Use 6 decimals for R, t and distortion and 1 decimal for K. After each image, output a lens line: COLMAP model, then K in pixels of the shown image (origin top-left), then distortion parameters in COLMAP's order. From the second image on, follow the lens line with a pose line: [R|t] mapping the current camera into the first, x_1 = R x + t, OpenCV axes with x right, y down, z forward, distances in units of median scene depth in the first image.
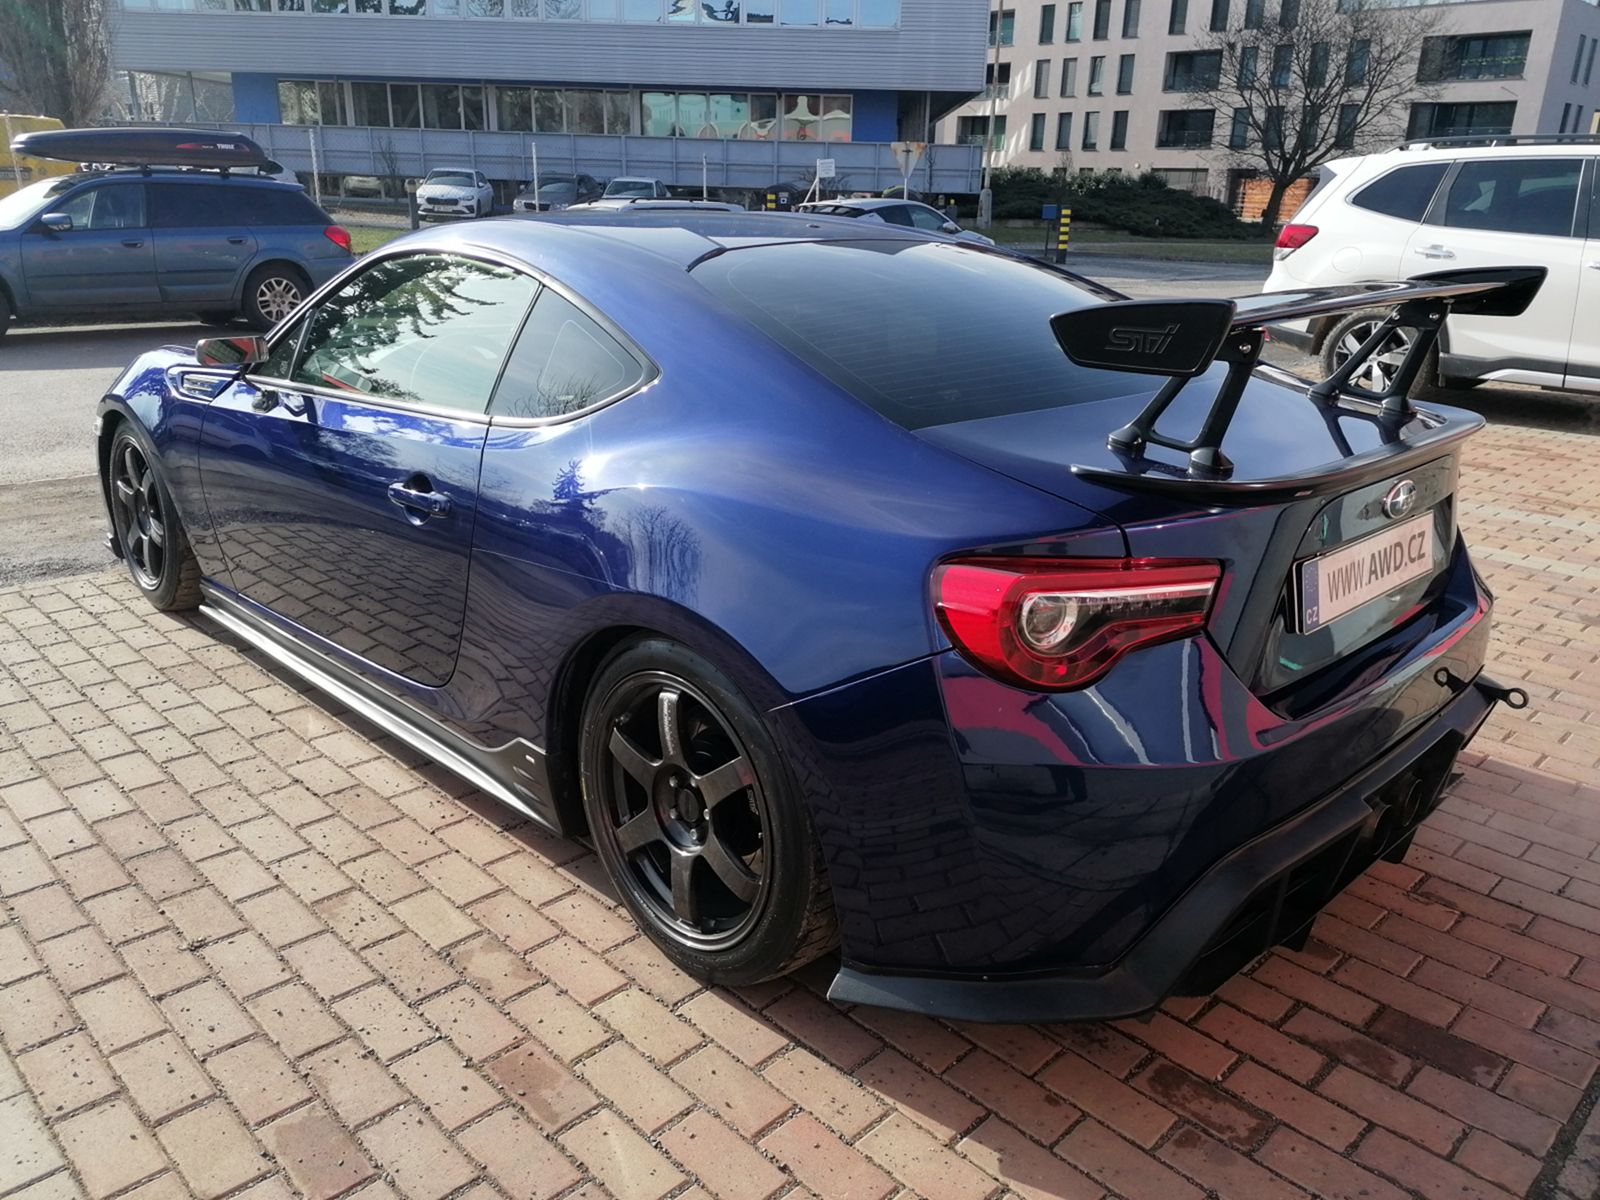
lens RADIAL K [[1198.7, 0, 801.6], [0, 1198.7, 625.5], [0, 0, 1]] dist [0.012191, 0.003250]
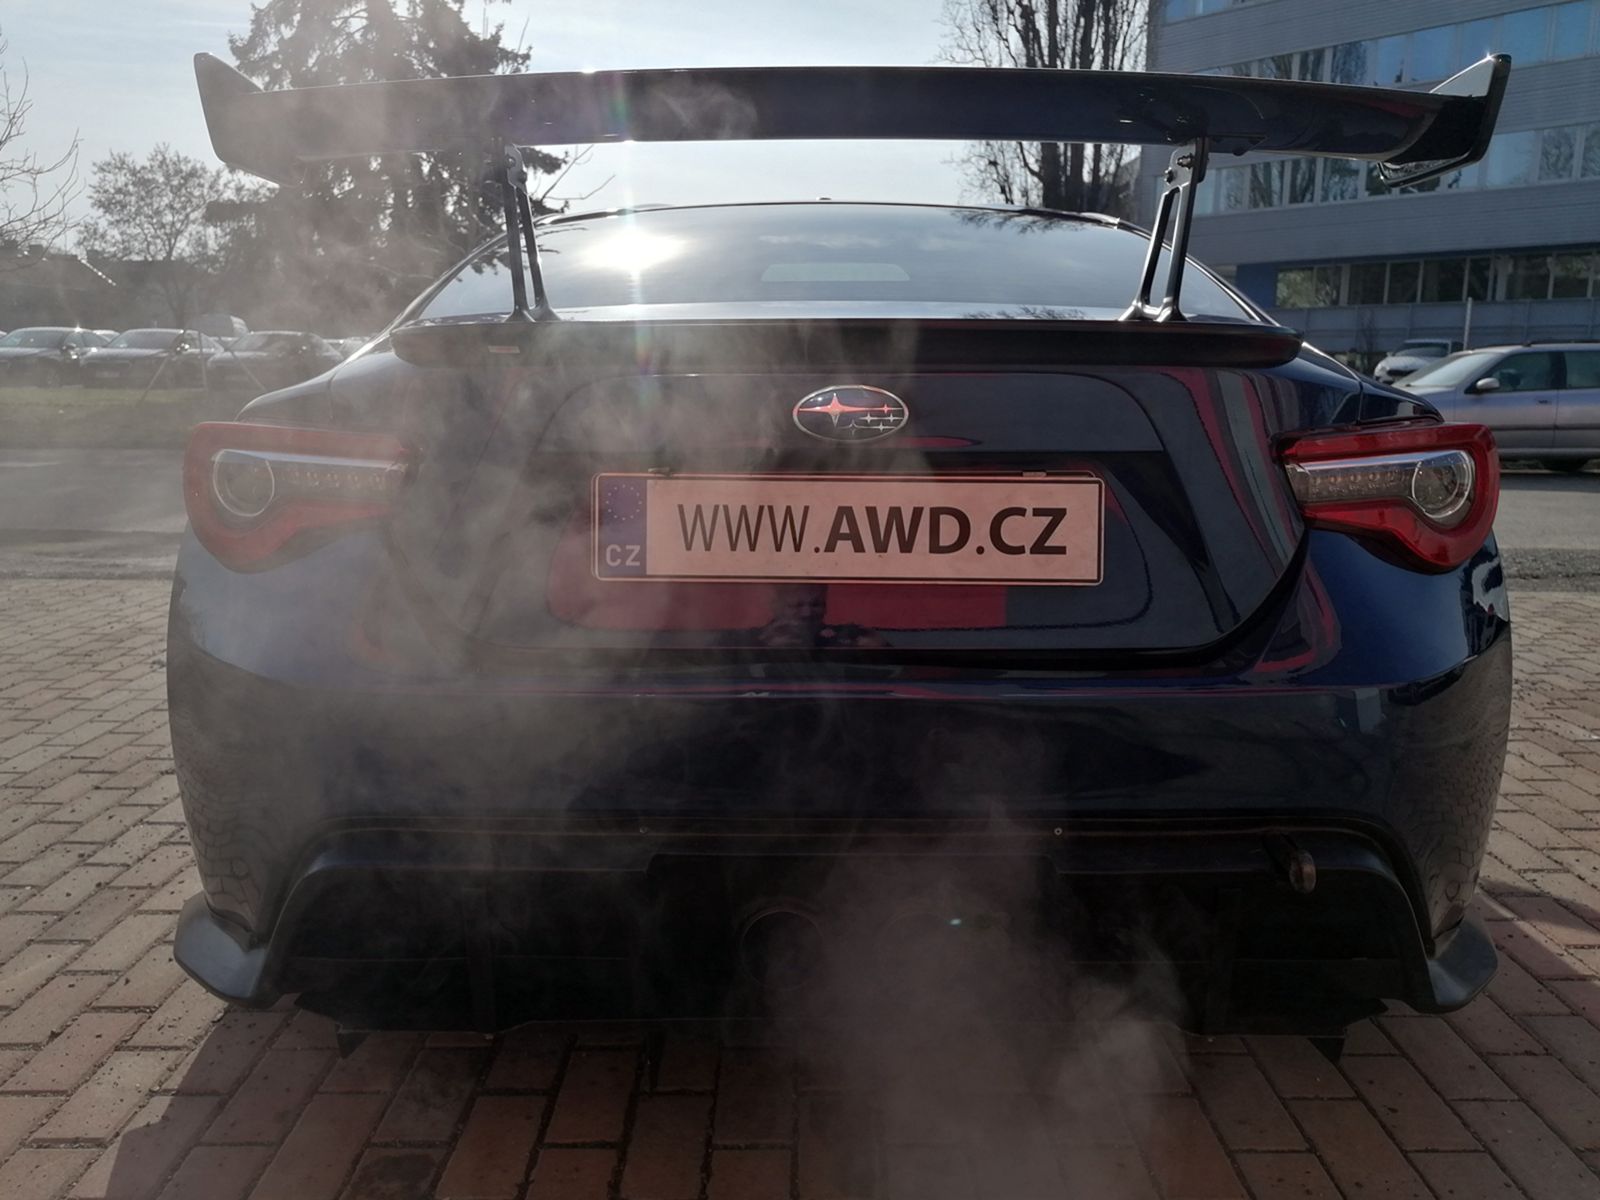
lens RADIAL K [[1231.1, 0, 796.2], [0, 1231.1, 598.1], [0, 0, 1]] dist [0.000382, -0.005790]
pose [[0.707157, 0.108531, -0.698677, 0.202250], [-0.226884, 0.970725, -0.078847, 0.009710], [0.669666, 0.214277, 0.711079, 0.117533]]
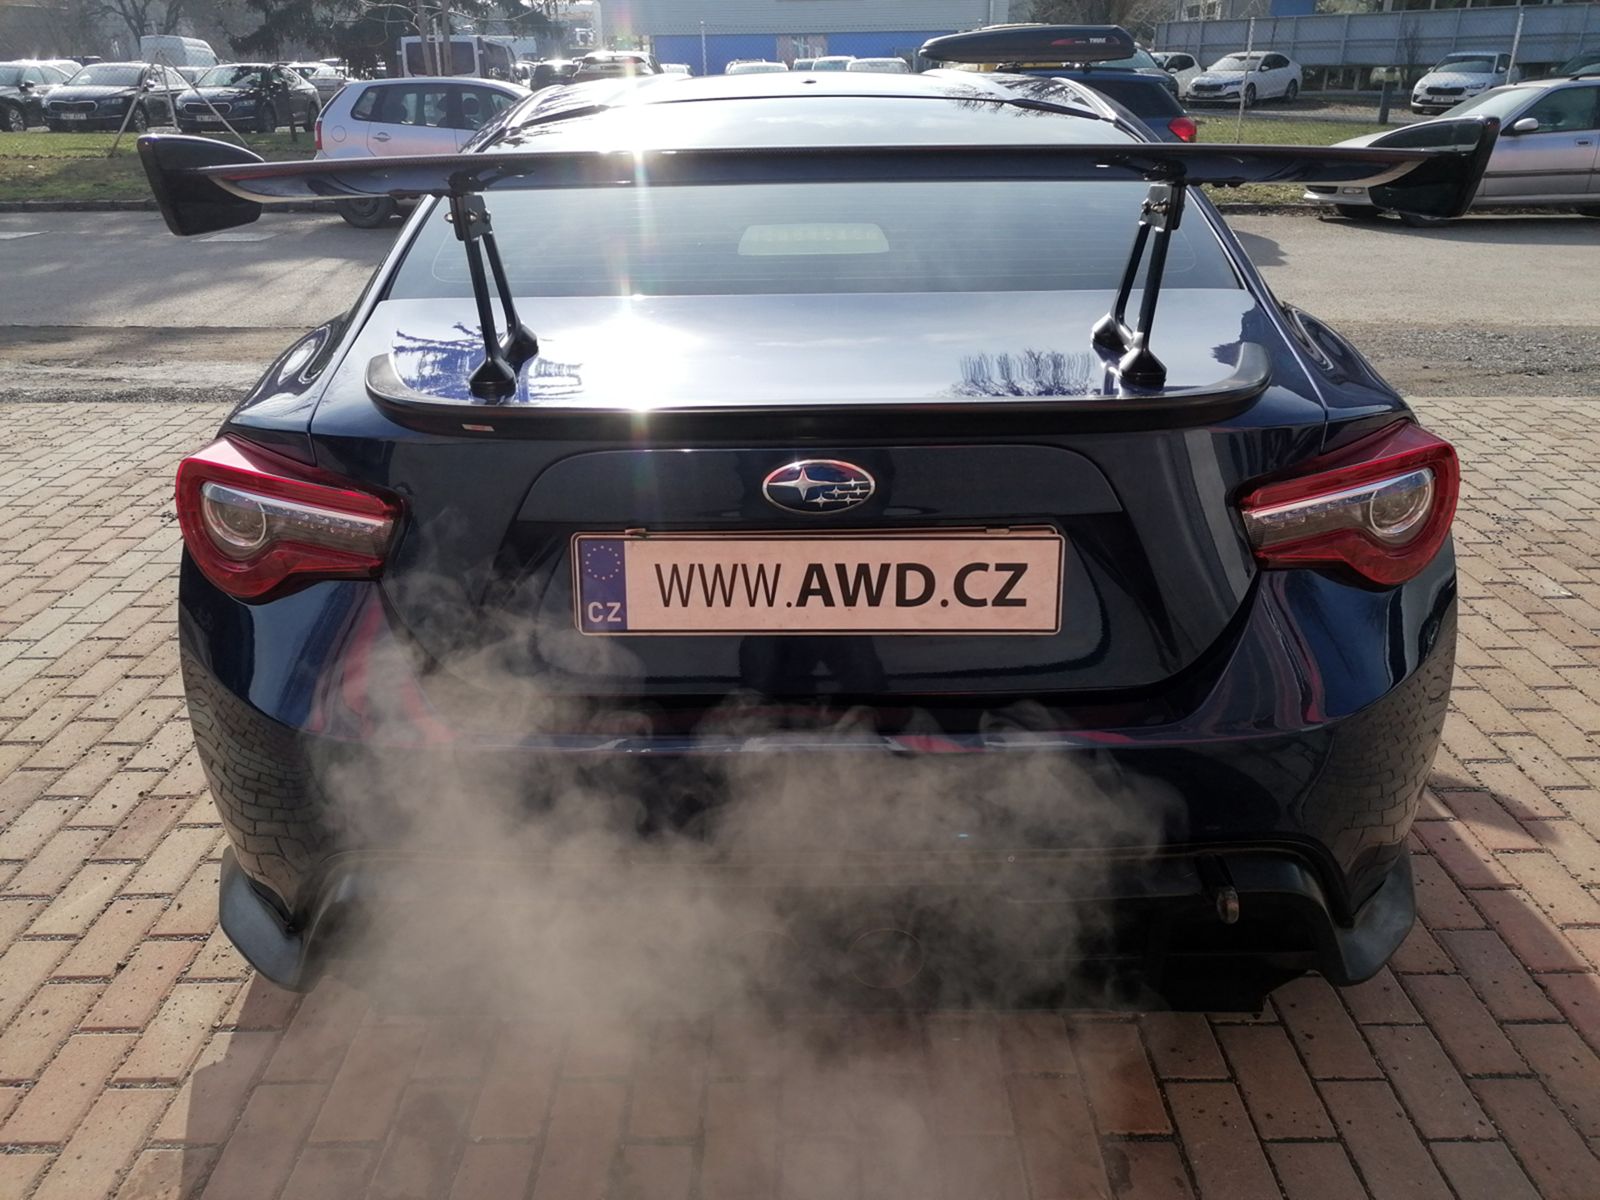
lens RADIAL K [[1221.3, 0, 800.0], [0, 1221.3, 600.0], [0, 0, 1]] dist [0.006679, -0.004146]
pose [[0.706444, 0.249192, -0.662450, 0.202979], [-0.215480, 0.967262, 0.134061, -0.028424], [0.674170, 0.048038, 0.737012, 0.110663]]
